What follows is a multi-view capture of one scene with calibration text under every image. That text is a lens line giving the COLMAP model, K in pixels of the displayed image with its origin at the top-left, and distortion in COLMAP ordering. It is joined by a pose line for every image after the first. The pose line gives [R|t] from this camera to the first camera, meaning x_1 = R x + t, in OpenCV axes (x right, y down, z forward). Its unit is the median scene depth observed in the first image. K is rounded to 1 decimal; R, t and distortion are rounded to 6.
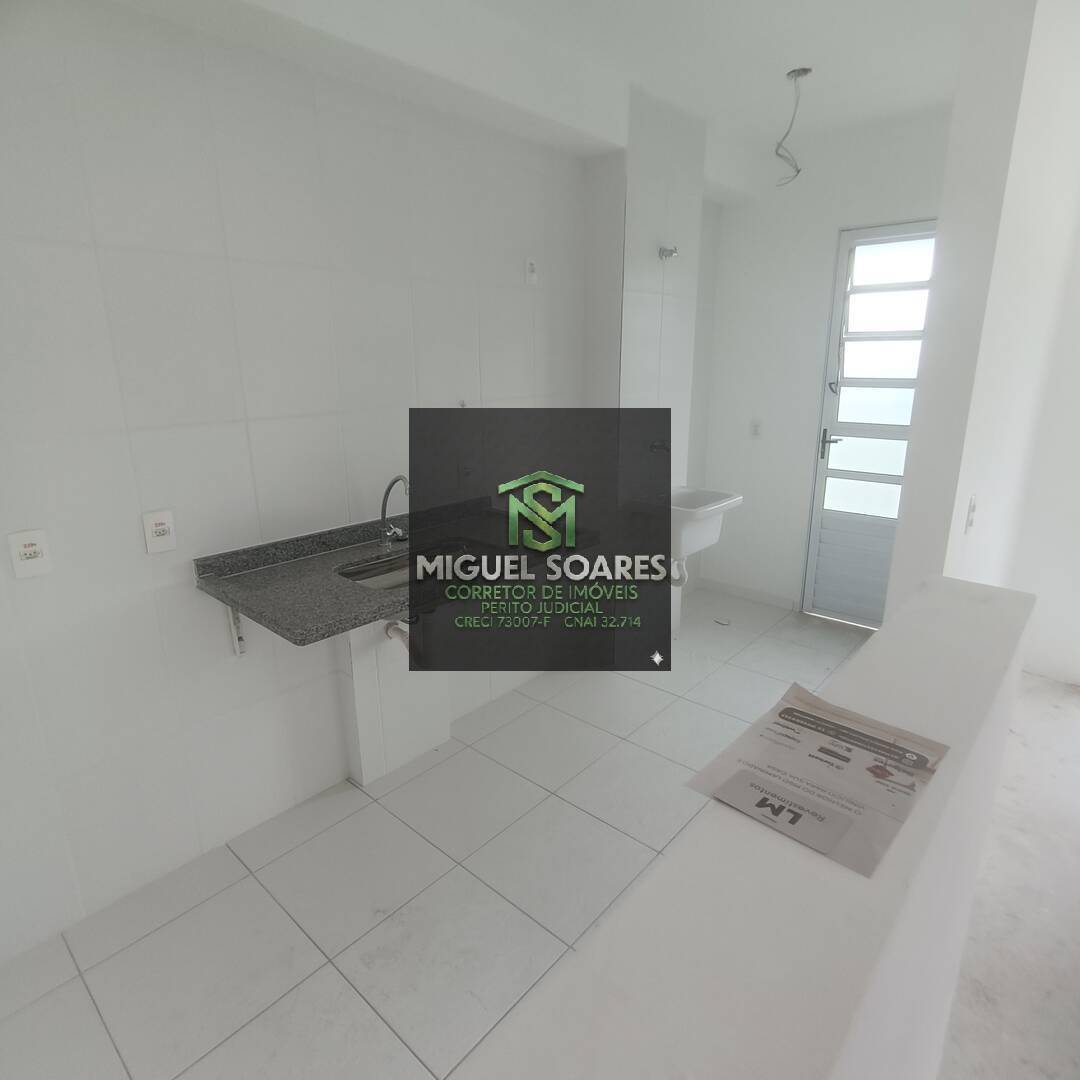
lens RADIAL K [[655.3, 0, 538.1], [0, 655.3, 527.8], [0, 0, 1]] dist [0.005712, 0.001339]
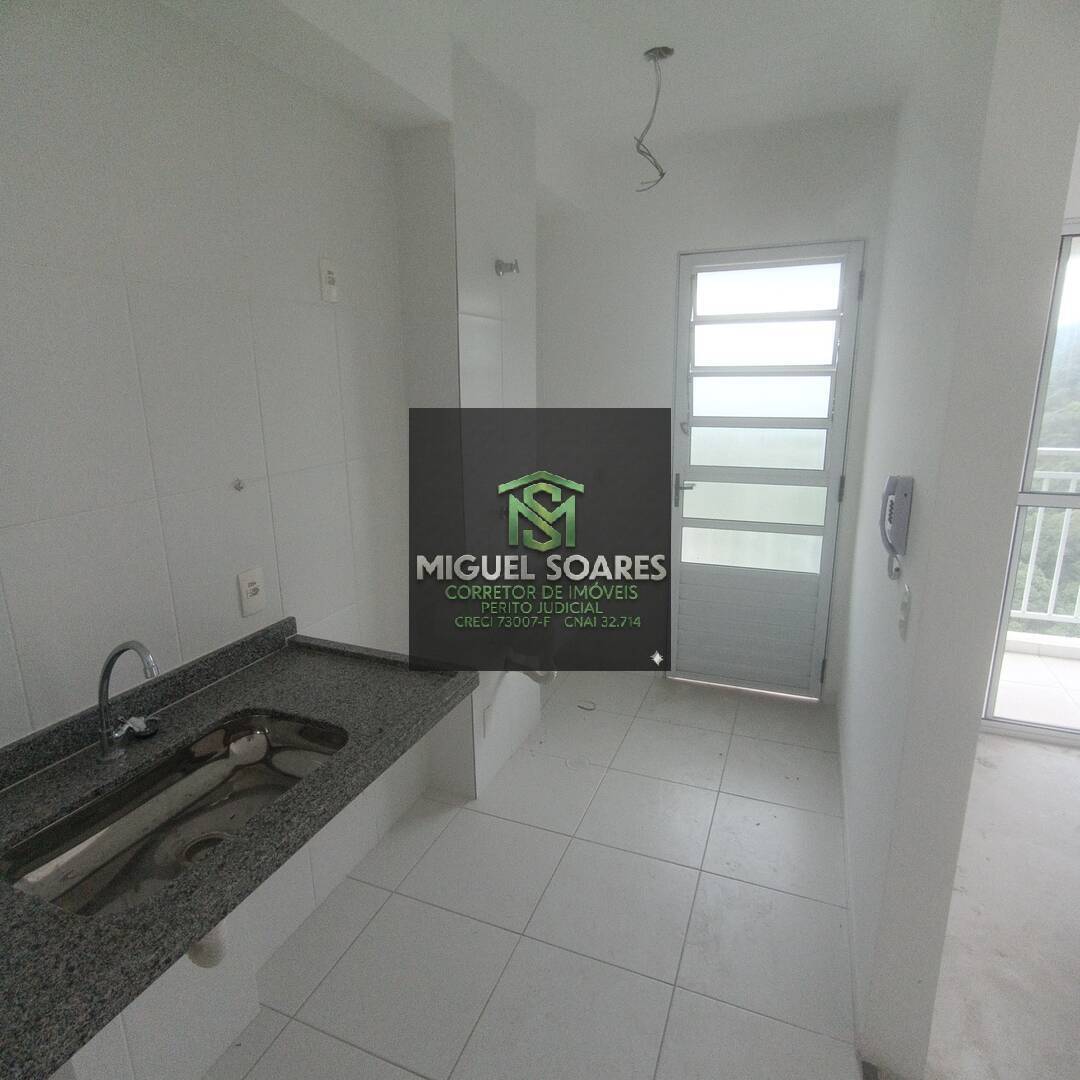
lens RADIAL K [[655.3, 0, 538.1], [0, 655.3, 527.8], [0, 0, 1]] dist [0.005712, 0.001339]
pose [[0.941801, -0.079379, 0.326665, -0.050328], [0.089943, 0.995796, -0.017334, -0.104657], [-0.323916, 0.045707, 0.944981, 0.294518]]
